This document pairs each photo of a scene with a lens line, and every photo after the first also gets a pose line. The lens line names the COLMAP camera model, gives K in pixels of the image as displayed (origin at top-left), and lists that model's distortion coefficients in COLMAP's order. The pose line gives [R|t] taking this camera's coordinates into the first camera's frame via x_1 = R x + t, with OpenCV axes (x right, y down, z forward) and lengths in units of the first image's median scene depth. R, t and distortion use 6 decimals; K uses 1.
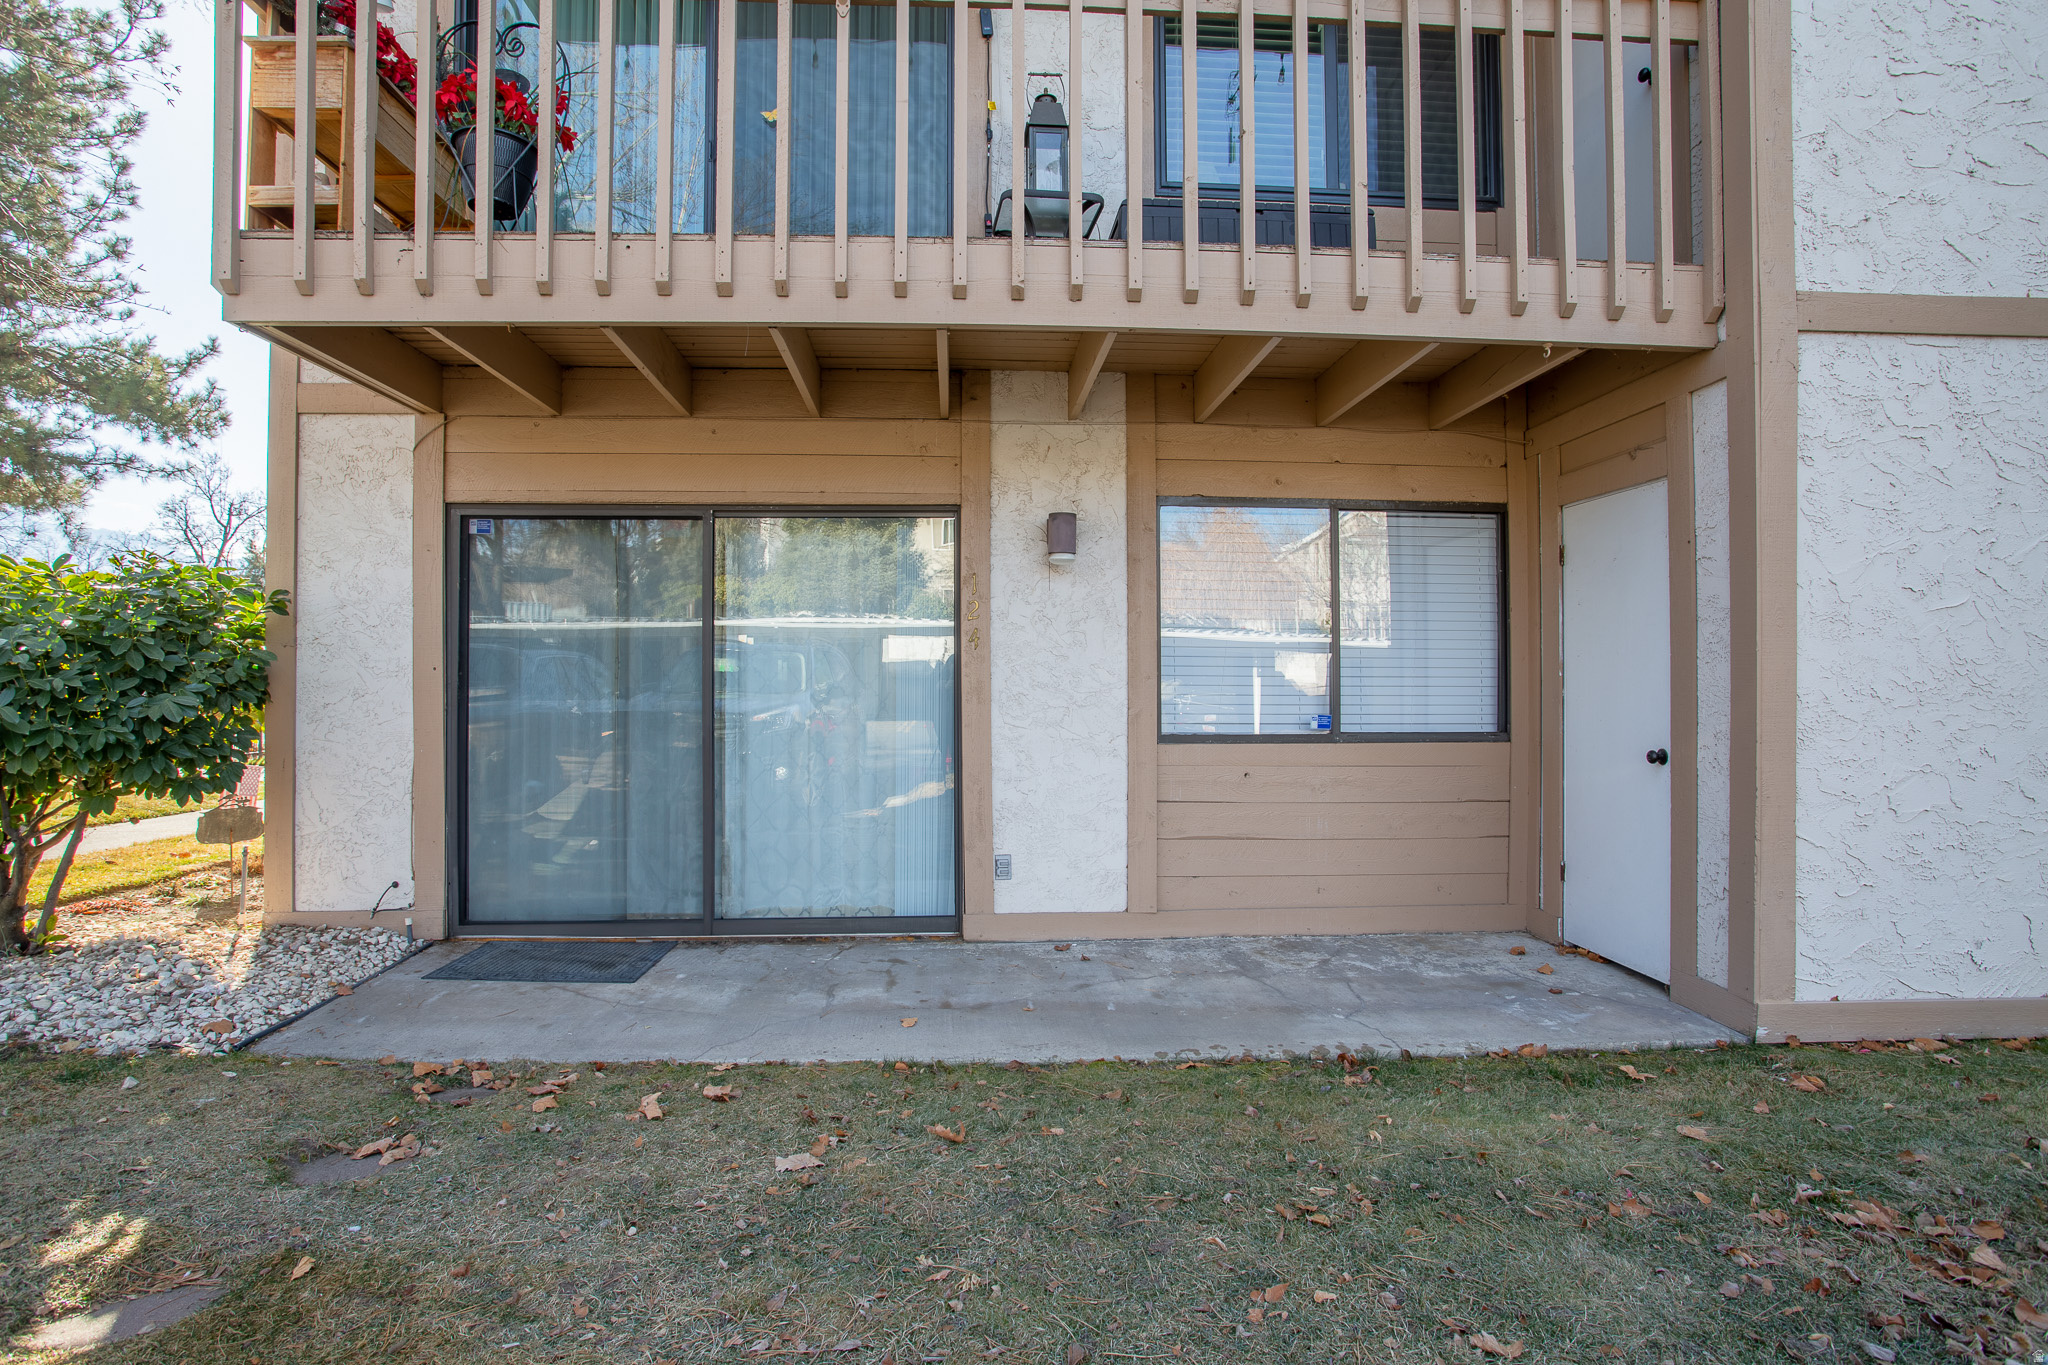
lens RADIAL K [[1057.5, 0, 1016.7], [0, 1057.5, 674.5], [0, 0, 1]] dist [-0.076126, 0.033791]
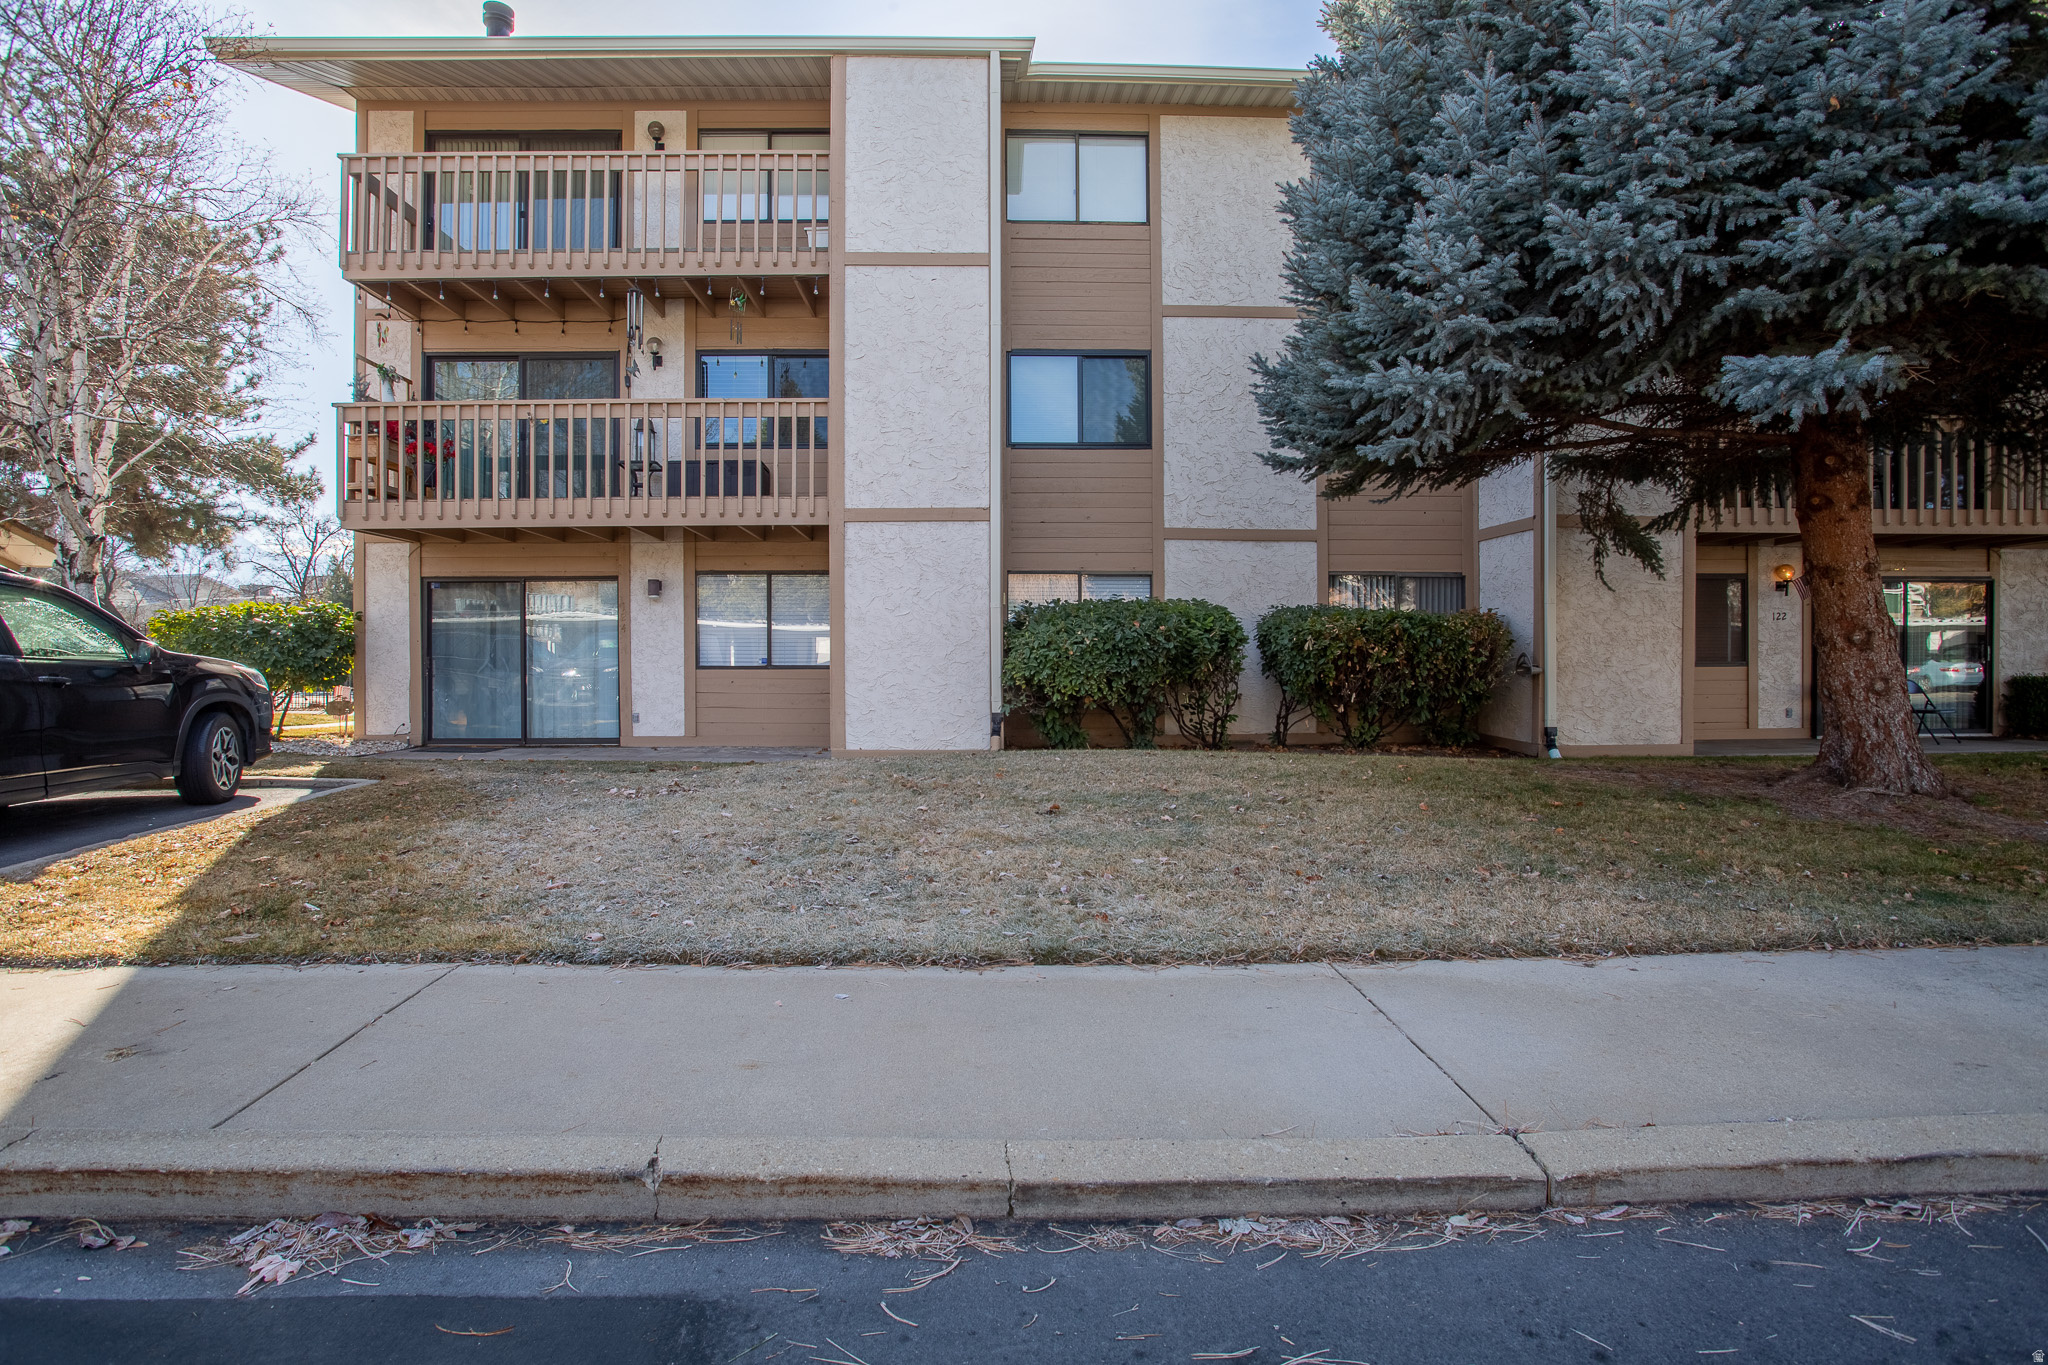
lens RADIAL K [[1005.4, 0, 1017.9], [0, 1005.4, 670.5], [0, 0, 1]] dist [-0.080022, 0.039273]
pose [[0.999632, -0.003722, -0.026888, 0.951619], [0.004012, 0.999935, 0.010713, 0.045038], [0.026846, -0.010817, 0.999581, -1.339232]]
